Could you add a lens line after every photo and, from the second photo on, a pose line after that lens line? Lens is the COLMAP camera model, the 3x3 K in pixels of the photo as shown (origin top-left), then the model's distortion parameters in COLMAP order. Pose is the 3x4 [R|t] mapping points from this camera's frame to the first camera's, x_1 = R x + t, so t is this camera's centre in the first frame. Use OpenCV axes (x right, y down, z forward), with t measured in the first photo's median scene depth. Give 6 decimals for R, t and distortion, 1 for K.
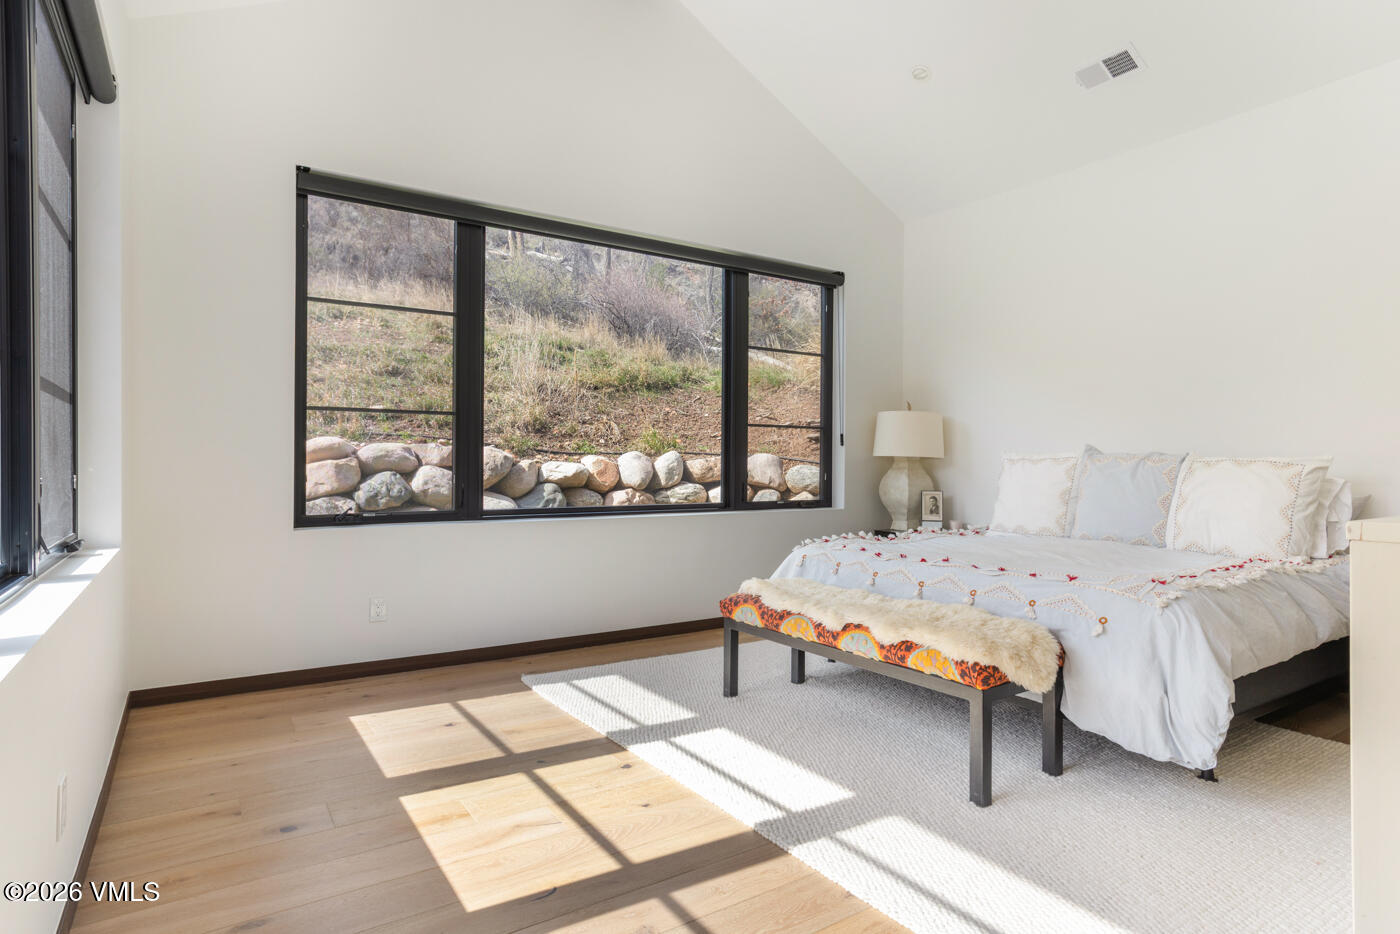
lens RADIAL K [[740.6, 0, 702.7], [0, 740.6, 459.8], [0, 0, 1]] dist [-0.051443, 0.034186]
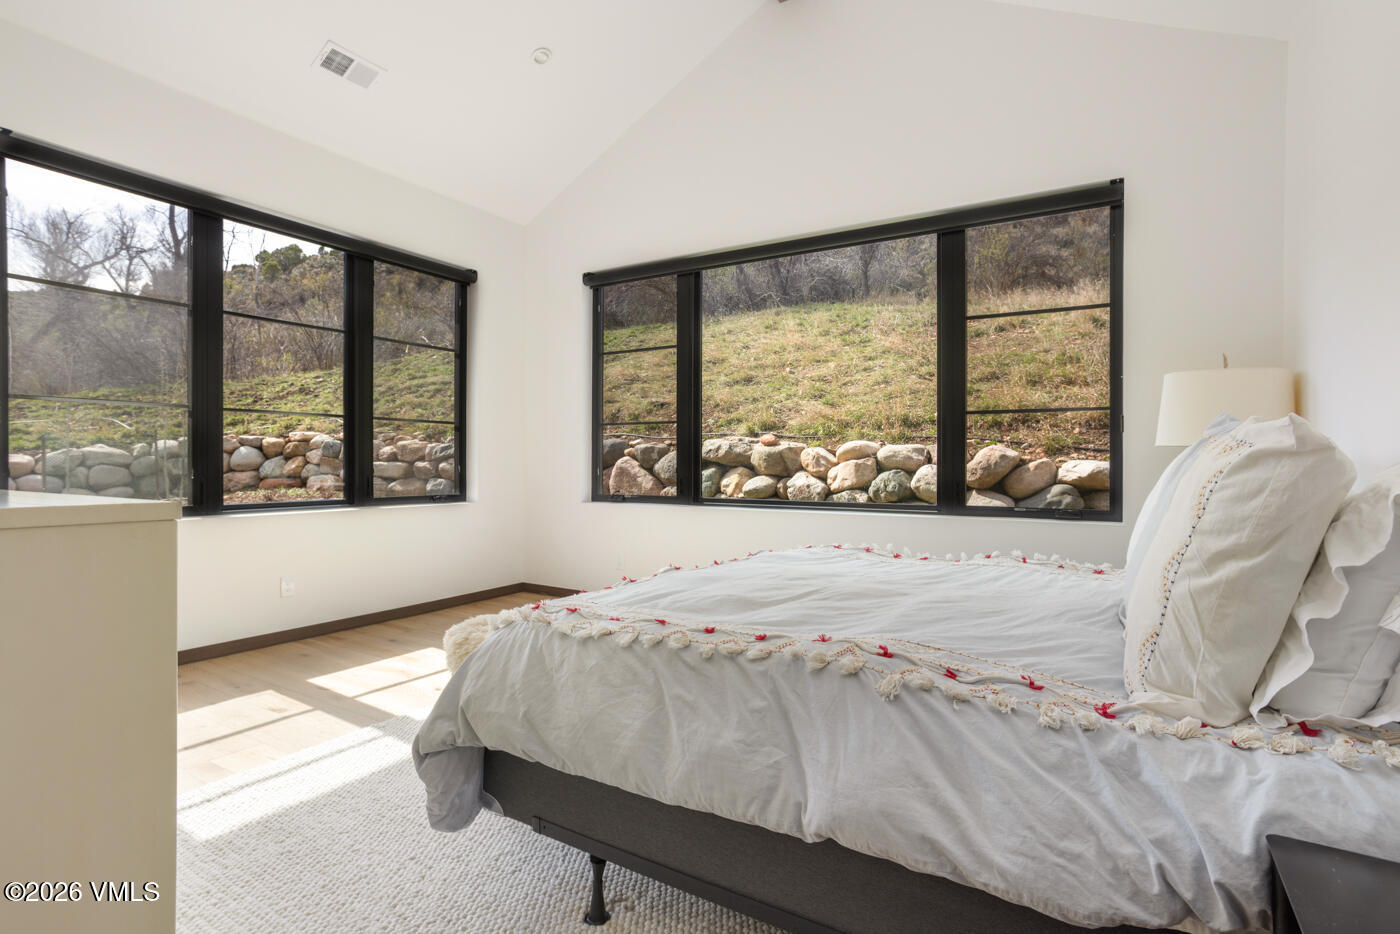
lens RADIAL K [[703.2, 0, 697.5], [0, 703.2, 459.6], [0, 0, 1]] dist [-0.063696, 0.045293]
pose [[0.427006, -0.007562, -0.904217, 0.611294], [0.003155, 0.999971, -0.006873, 0.009731], [0.904243, 0.000082, 0.427018, 0.379547]]
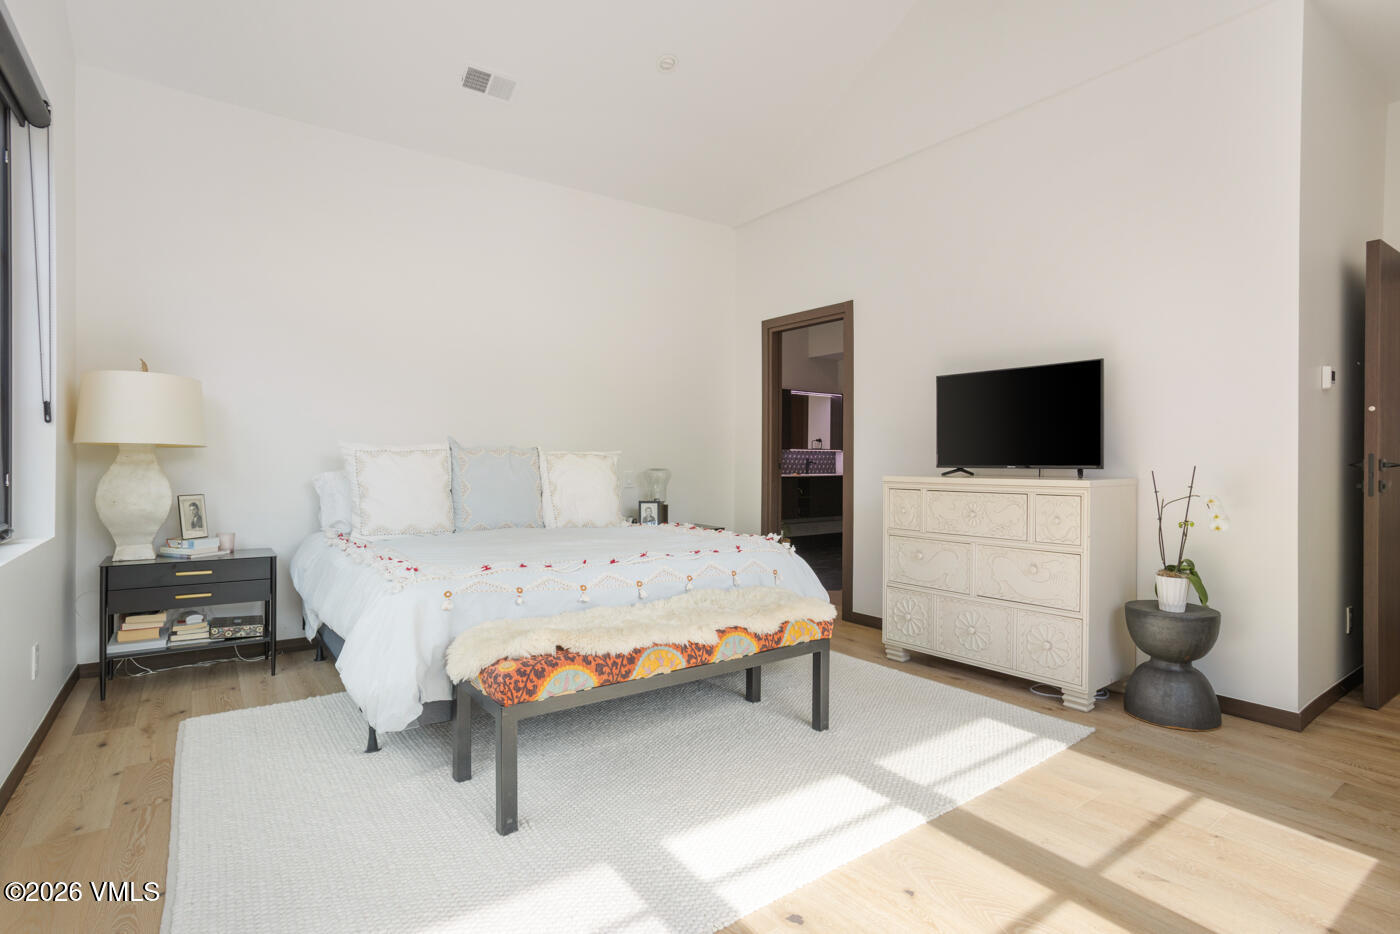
lens RADIAL K [[703.2, 0, 697.5], [0, 703.2, 459.6], [0, 0, 1]] dist [-0.063696, 0.045293]
pose [[-0.051638, -0.000107, 0.998666, -0.344091], [-0.009807, 0.999952, -0.000400, 0.005002], [-0.998618, -0.009815, -0.051636, 0.550921]]
